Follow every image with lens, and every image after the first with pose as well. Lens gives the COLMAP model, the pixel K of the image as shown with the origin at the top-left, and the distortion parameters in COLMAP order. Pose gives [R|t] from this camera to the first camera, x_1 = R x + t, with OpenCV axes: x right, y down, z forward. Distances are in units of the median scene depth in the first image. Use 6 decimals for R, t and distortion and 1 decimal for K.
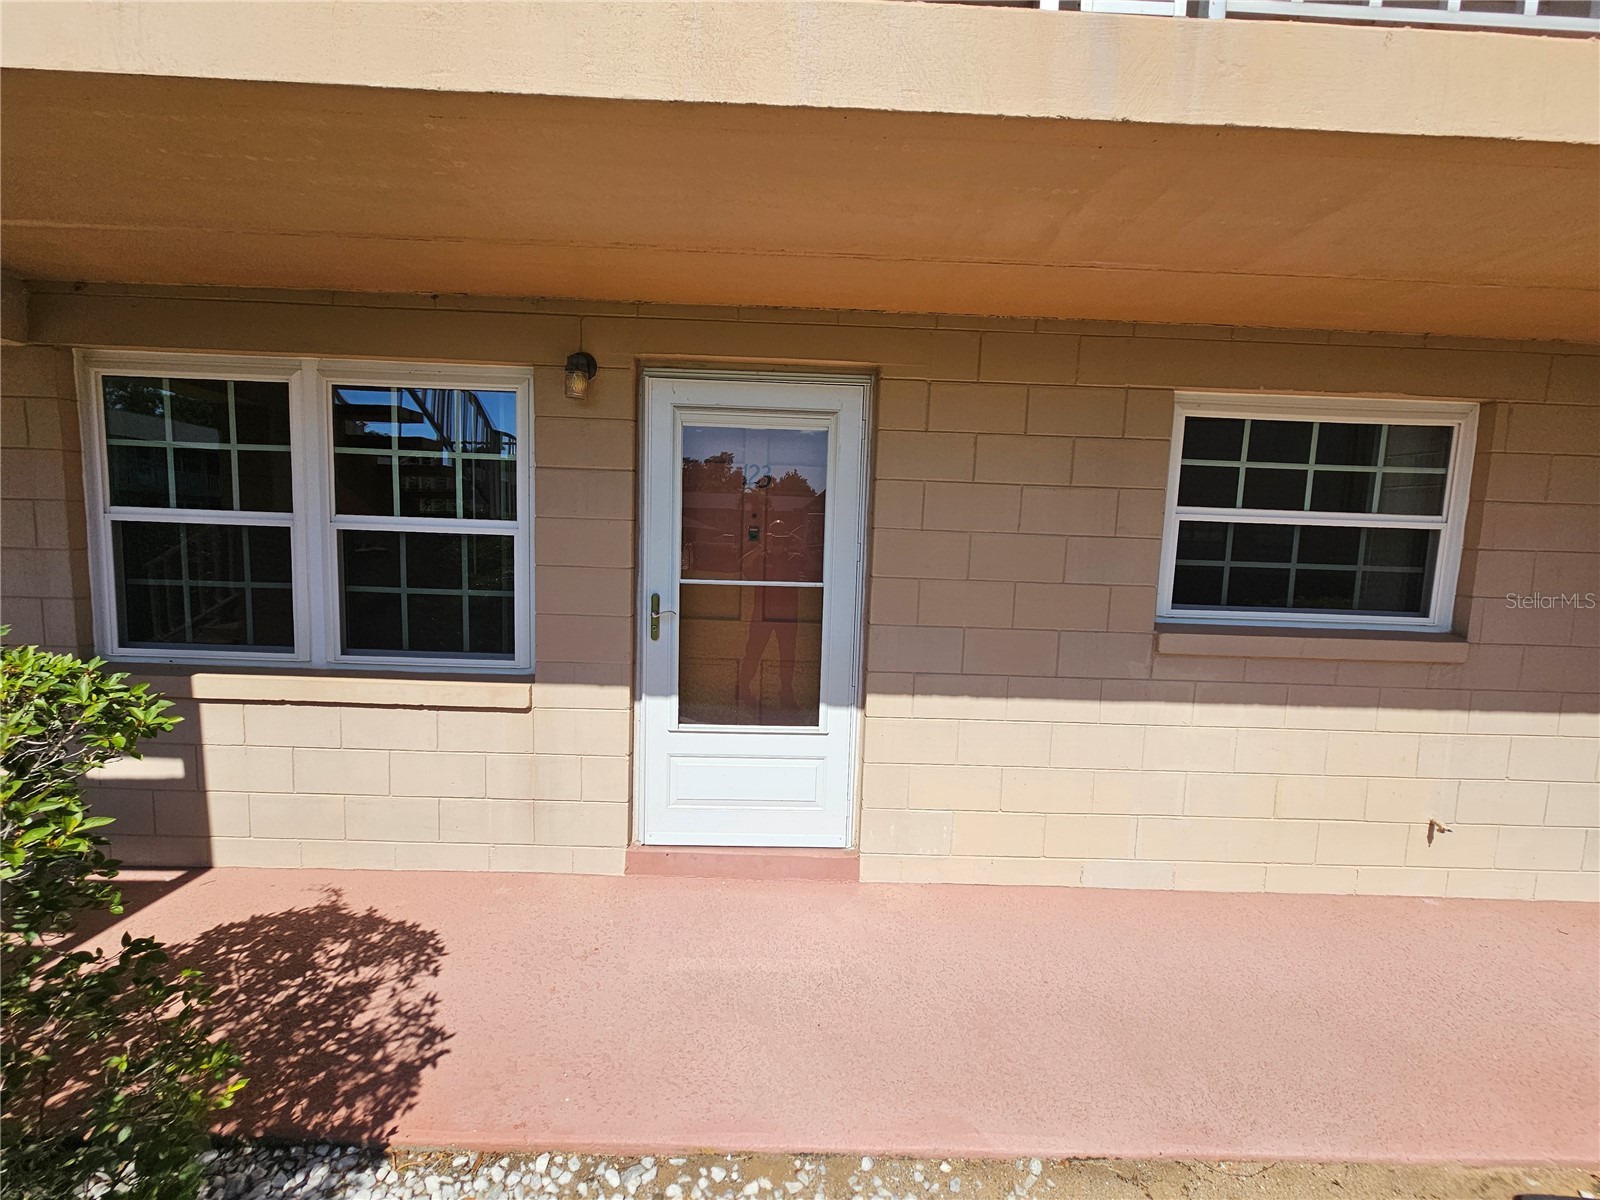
lens RADIAL K [[652.3, 0, 798.8], [0, 652.3, 597.5], [0, 0, 1]] dist [0.000407, 0.001046]
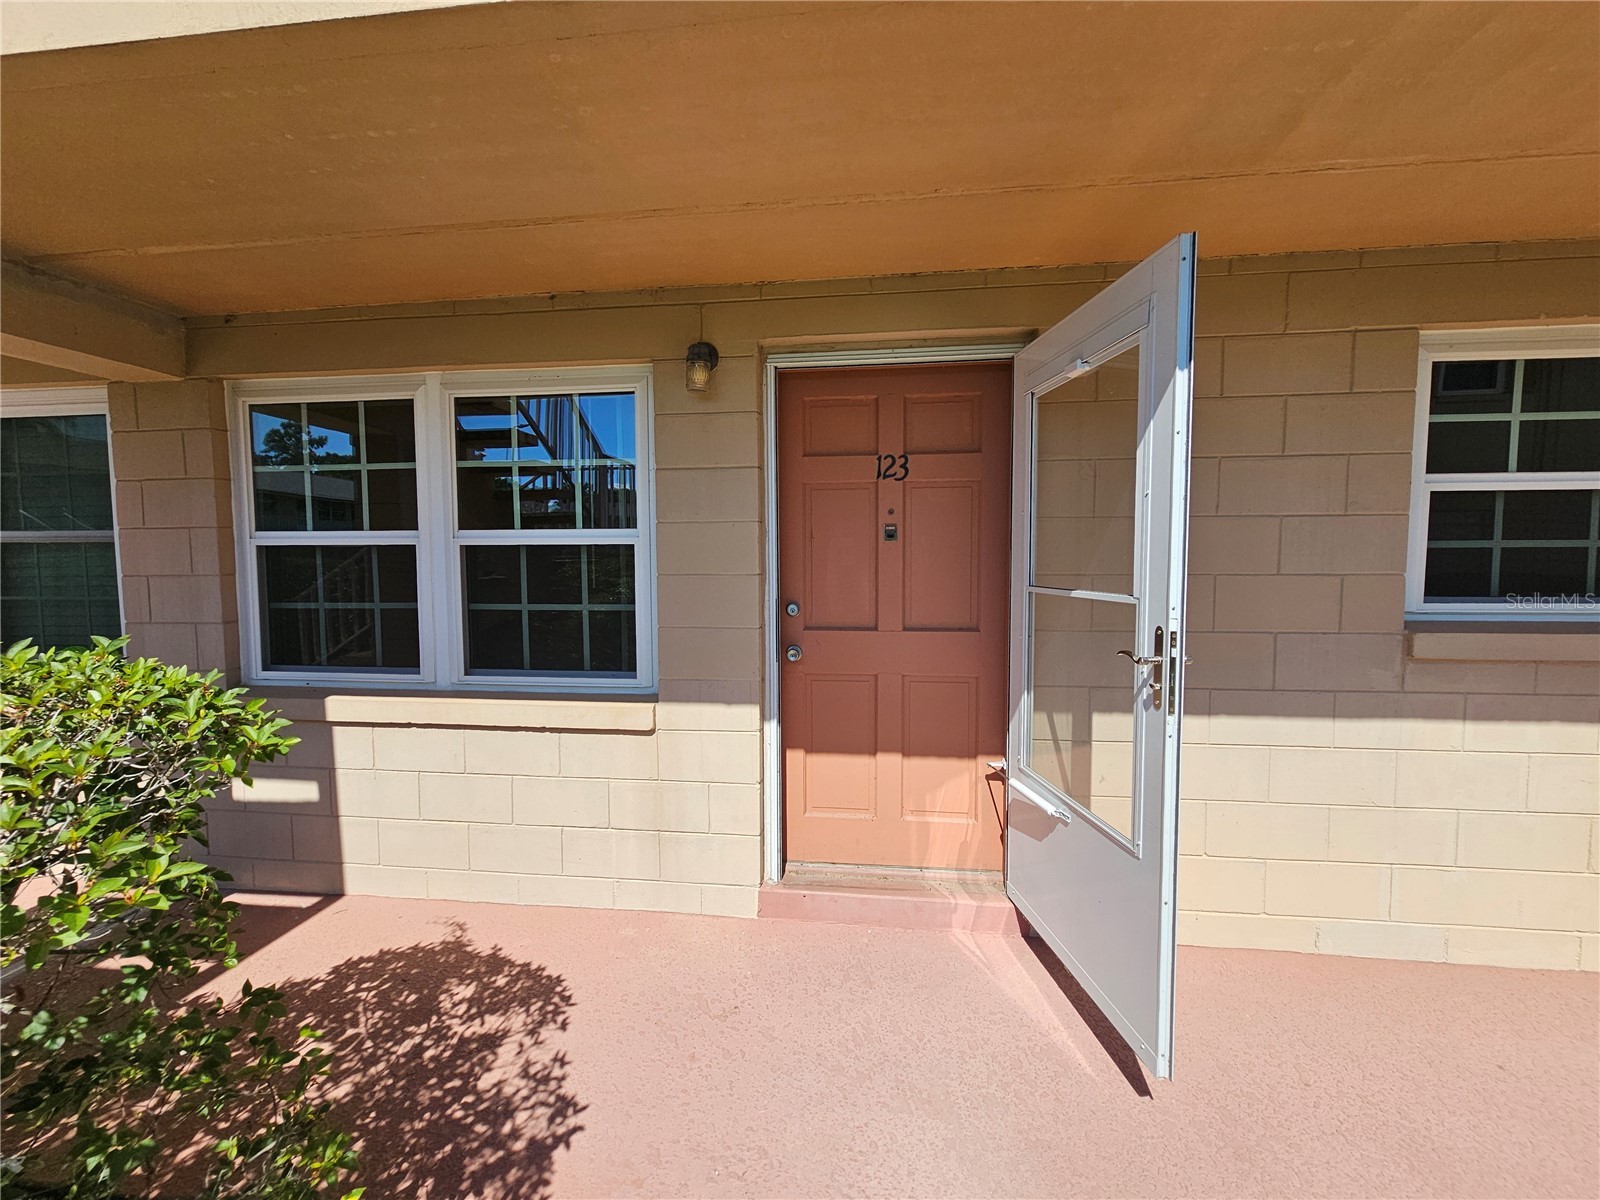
lens RADIAL K [[652.3, 0, 798.8], [0, 652.3, 597.5], [0, 0, 1]] dist [0.000407, 0.001046]
pose [[0.990387, -0.030583, -0.134898, -0.084886], [0.025522, 0.998910, -0.039092, 0.025282], [0.135946, 0.035274, 0.990088, 0.117487]]
